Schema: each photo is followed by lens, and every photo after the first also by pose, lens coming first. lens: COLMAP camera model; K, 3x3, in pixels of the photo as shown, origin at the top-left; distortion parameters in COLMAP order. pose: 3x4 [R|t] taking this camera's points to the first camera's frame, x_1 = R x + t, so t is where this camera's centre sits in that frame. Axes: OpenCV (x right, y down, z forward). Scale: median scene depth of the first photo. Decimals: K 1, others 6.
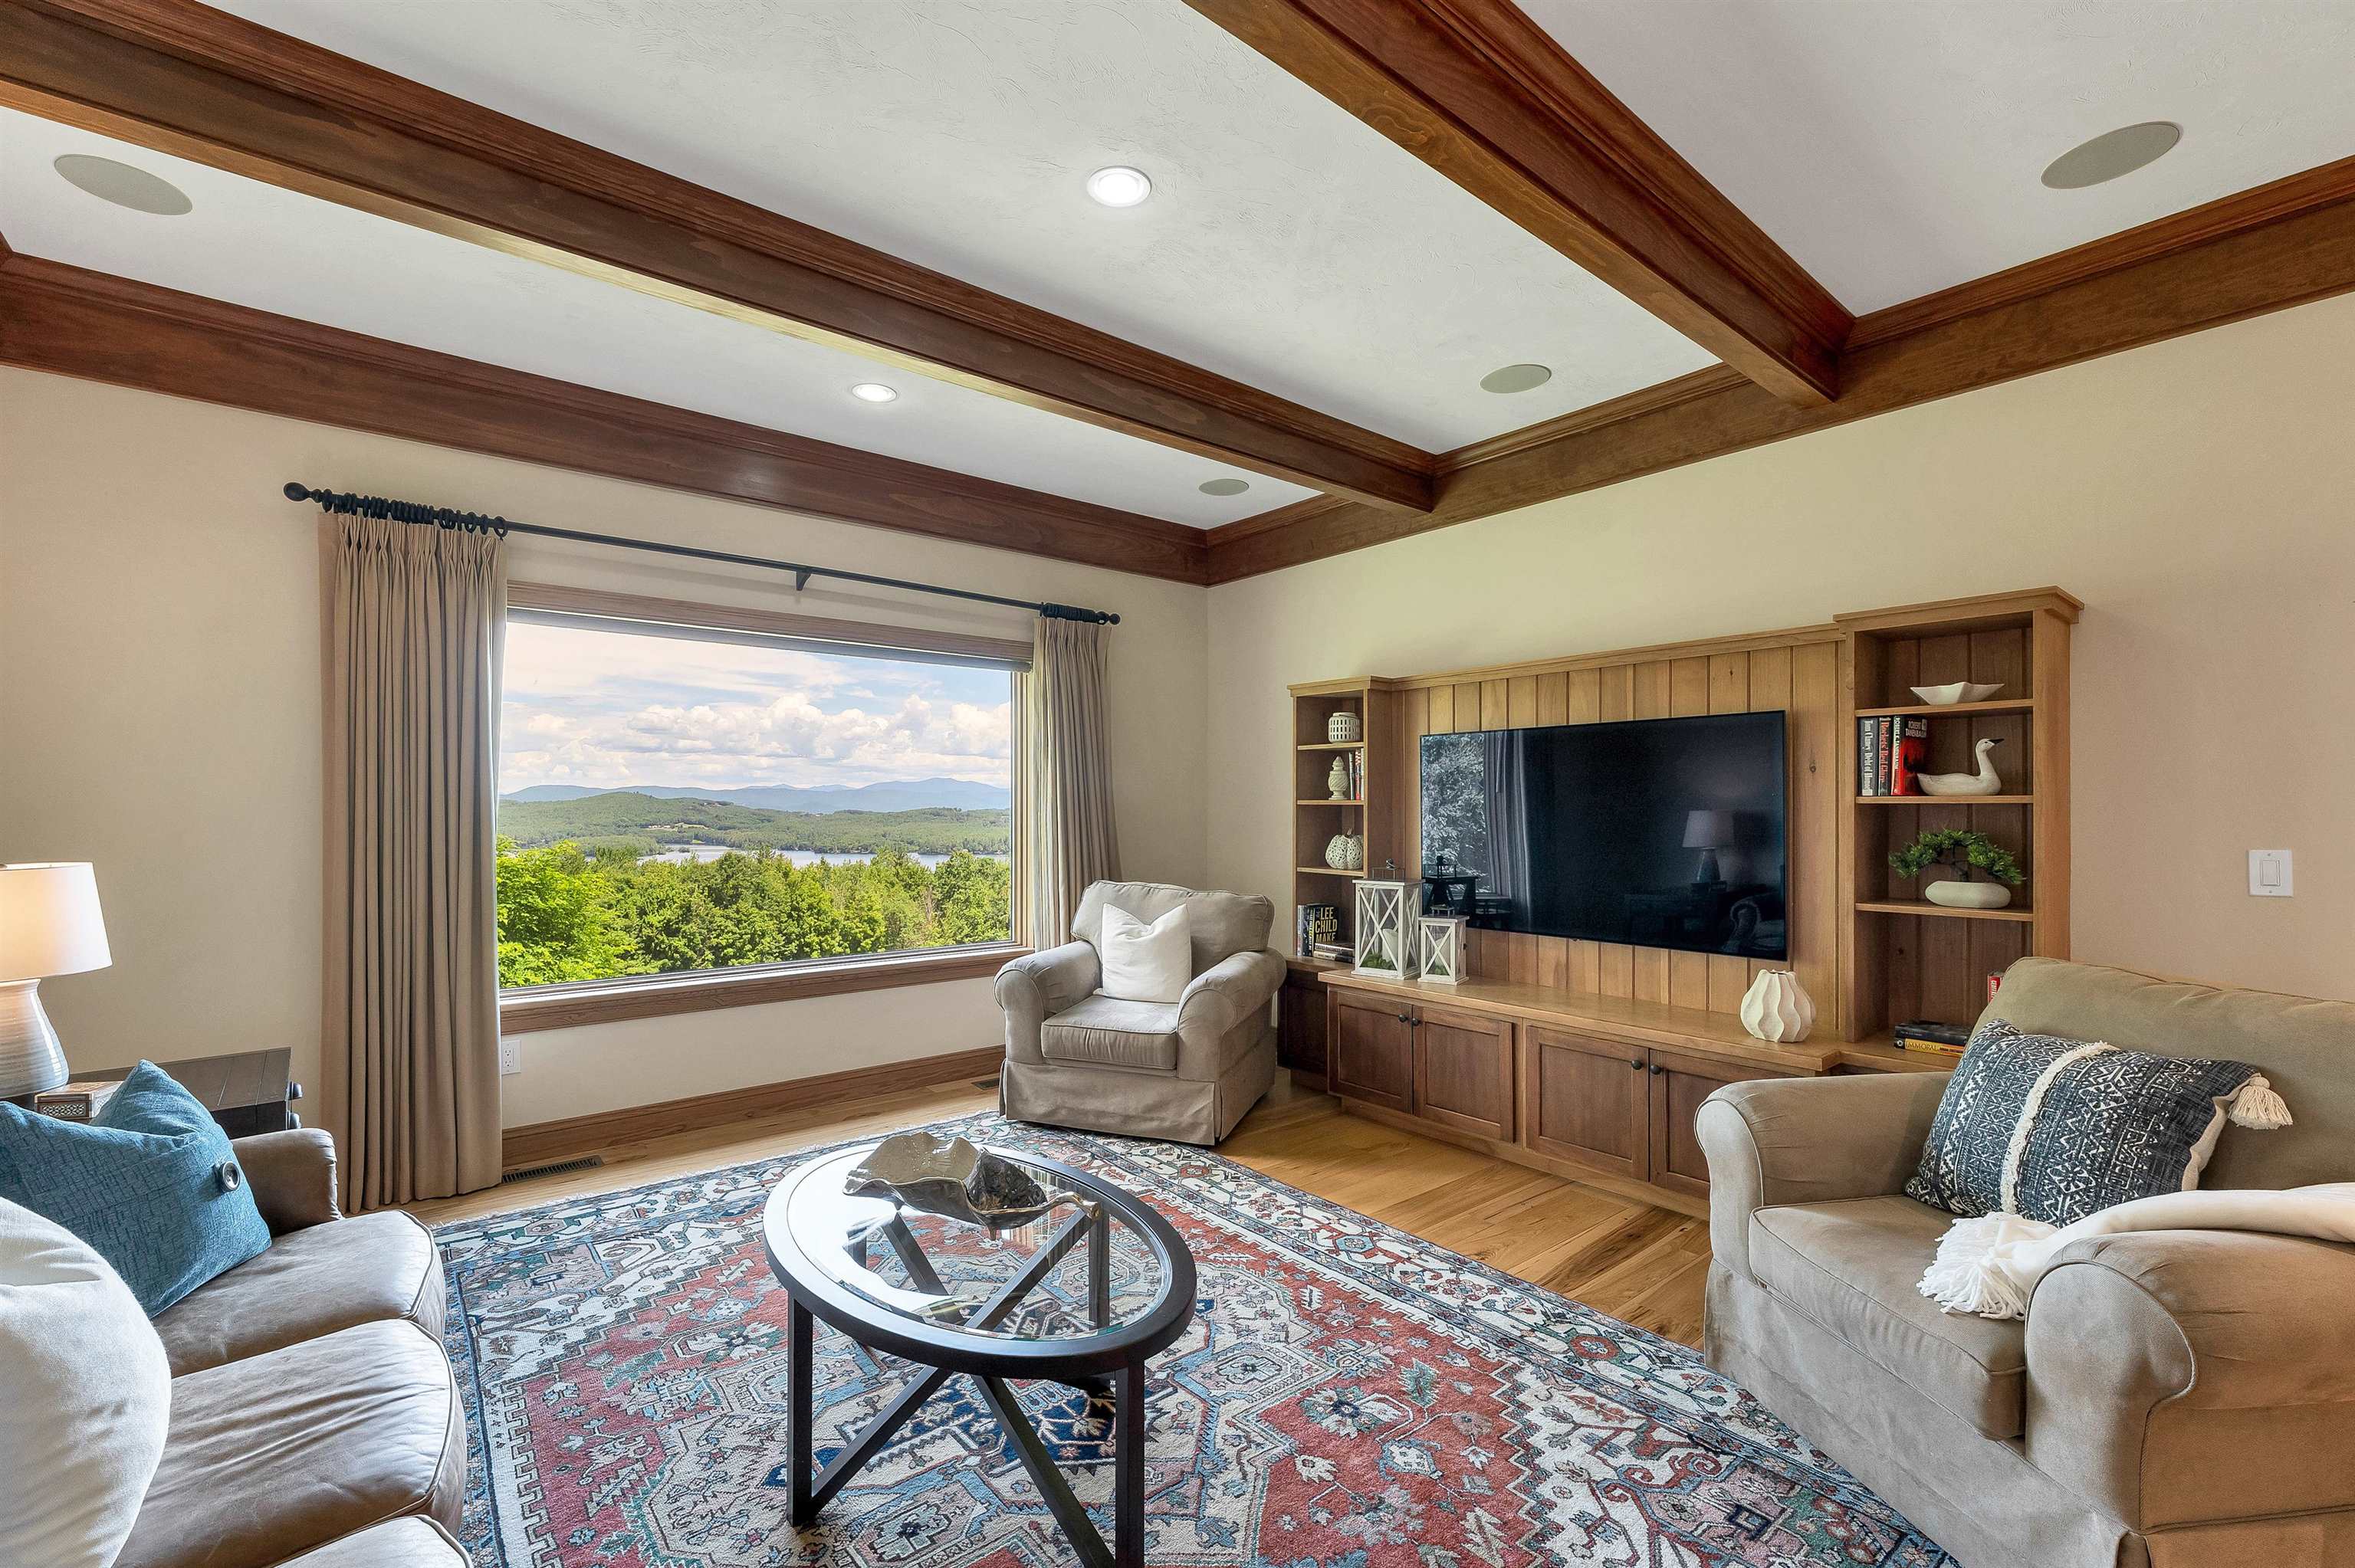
lens RADIAL K [[976.5, 0, 1164.3], [0, 976.5, 799.5], [0, 0, 1]] dist [0.005213, 0.000592]
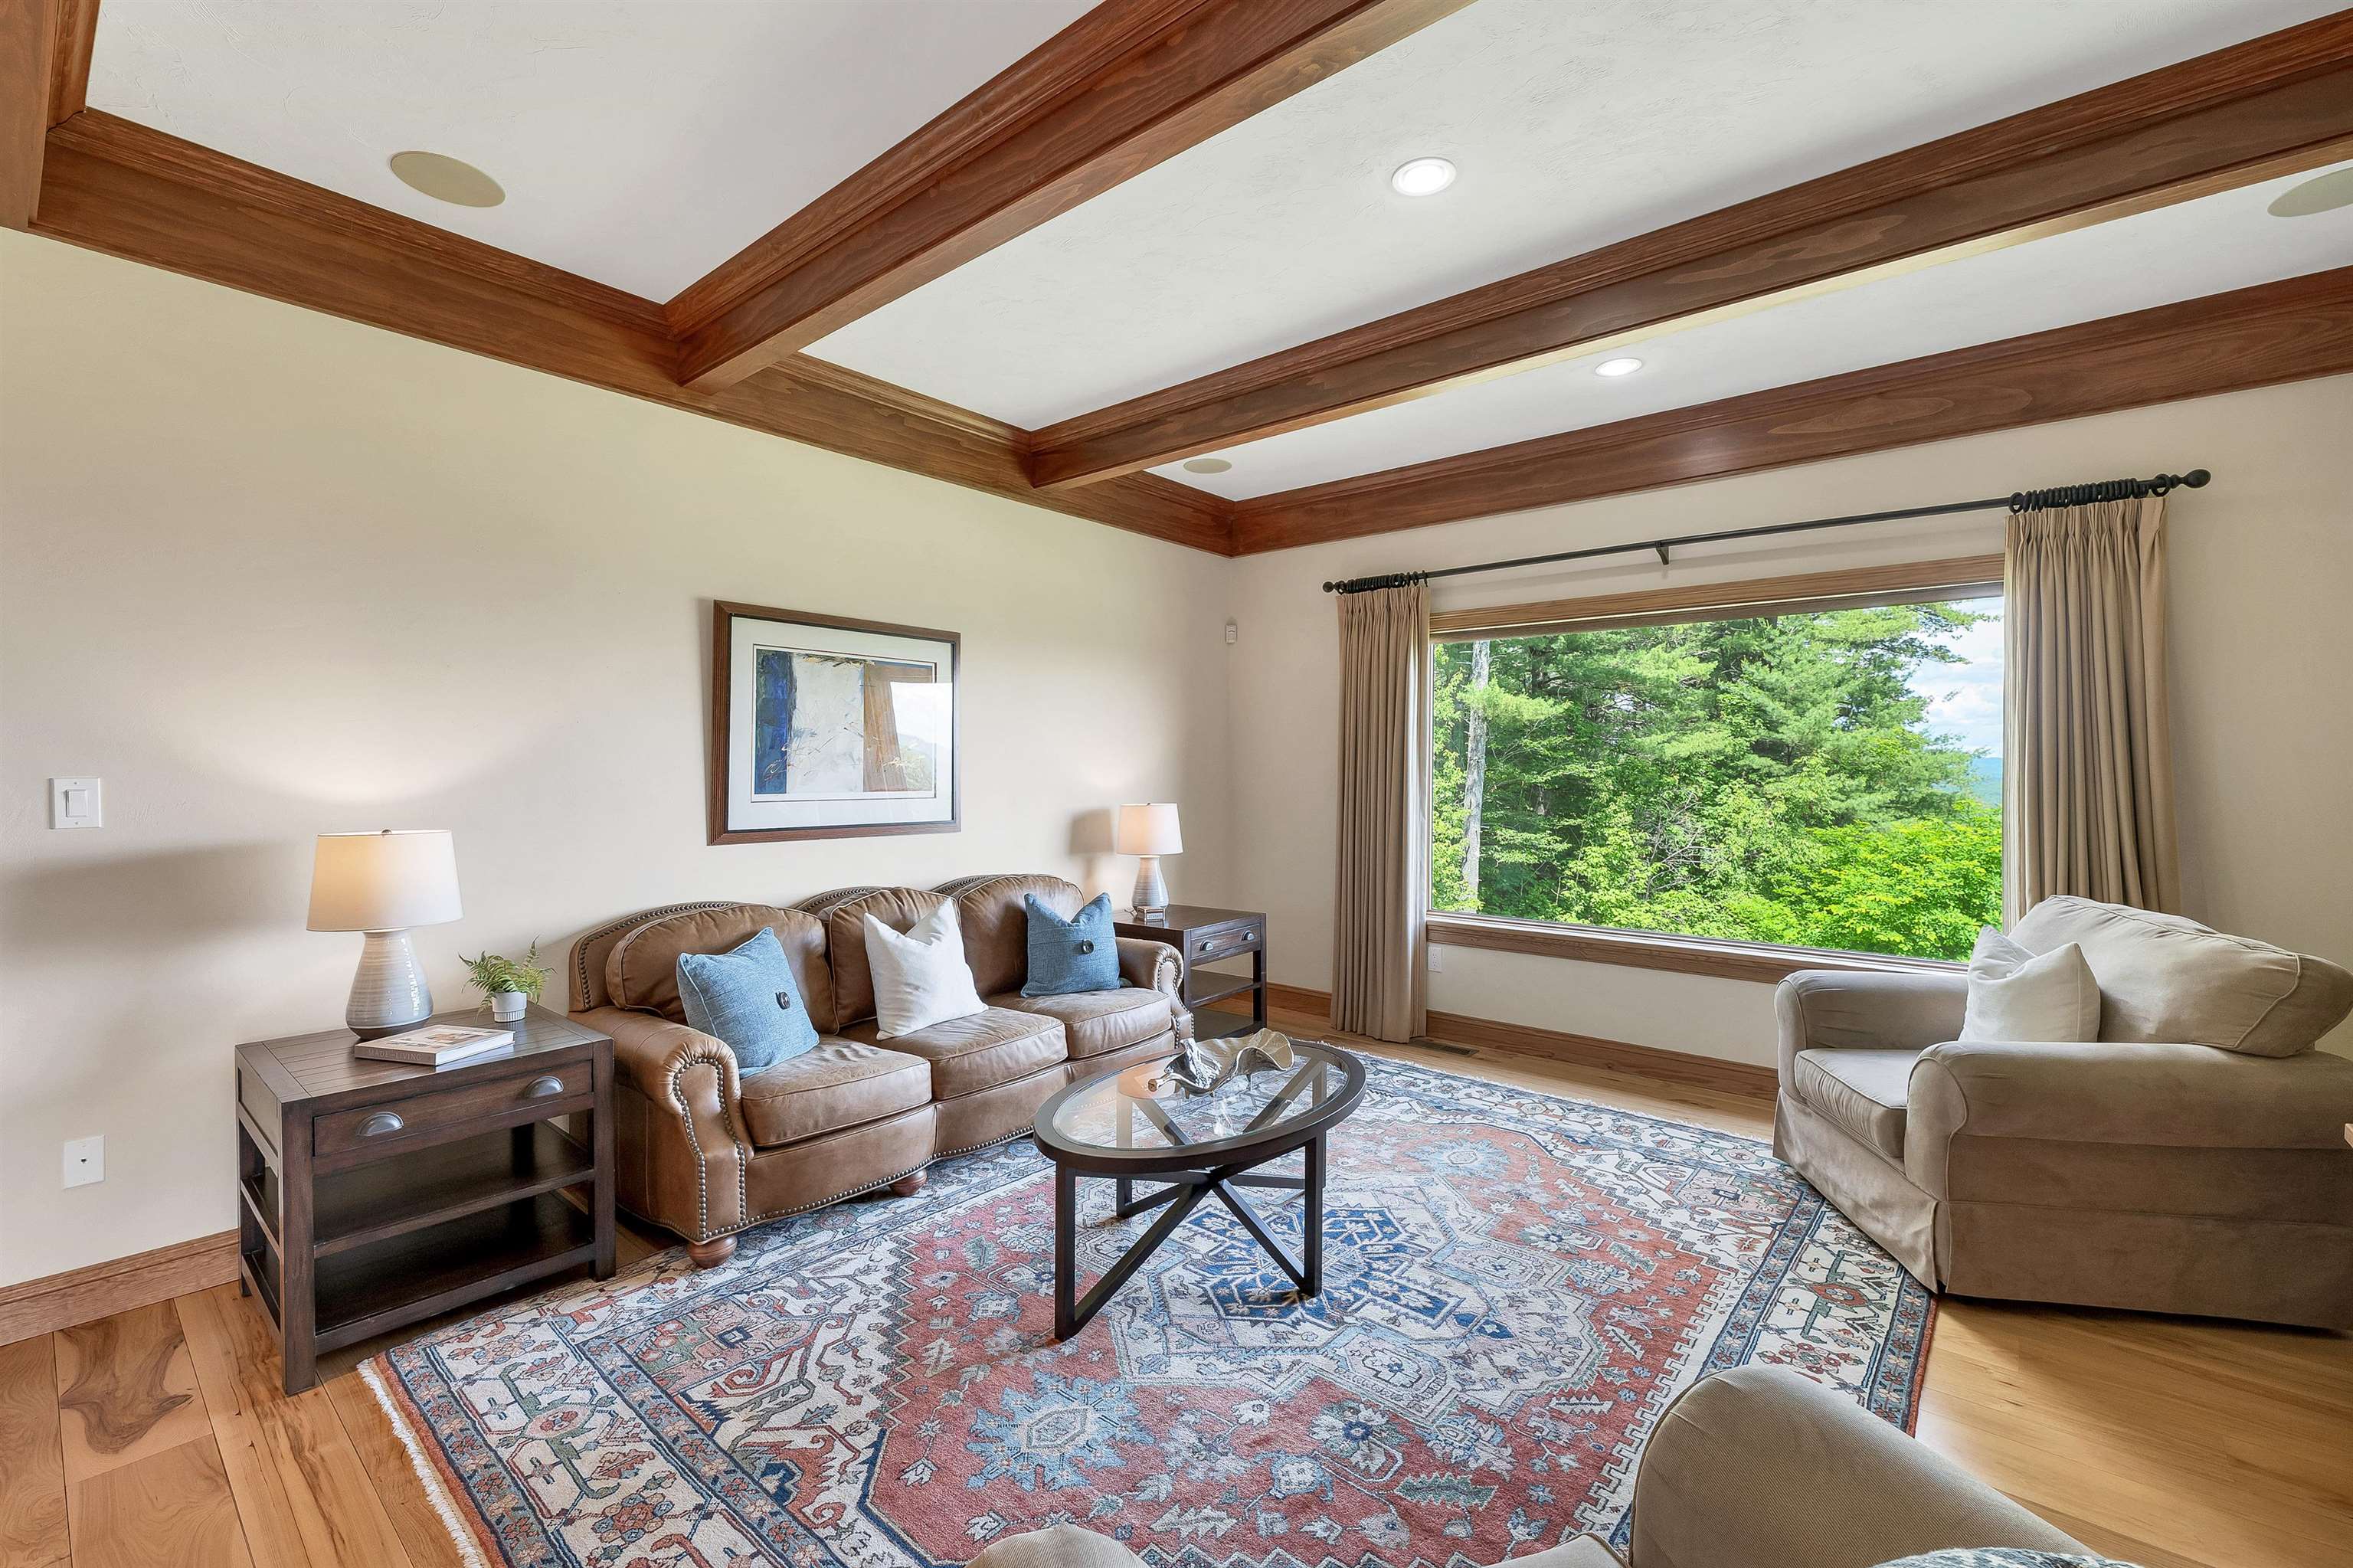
lens RADIAL K [[975.9, 0, 1194.7], [0, 975.9, 773.6], [0, 0, 1]] dist [0.005213, 0.000592]
pose [[0.223380, 0.004649, -0.974720, 0.500951], [0.004770, 0.999971, 0.005863, -0.007513], [0.974720, -0.005959, 0.223351, 0.302244]]
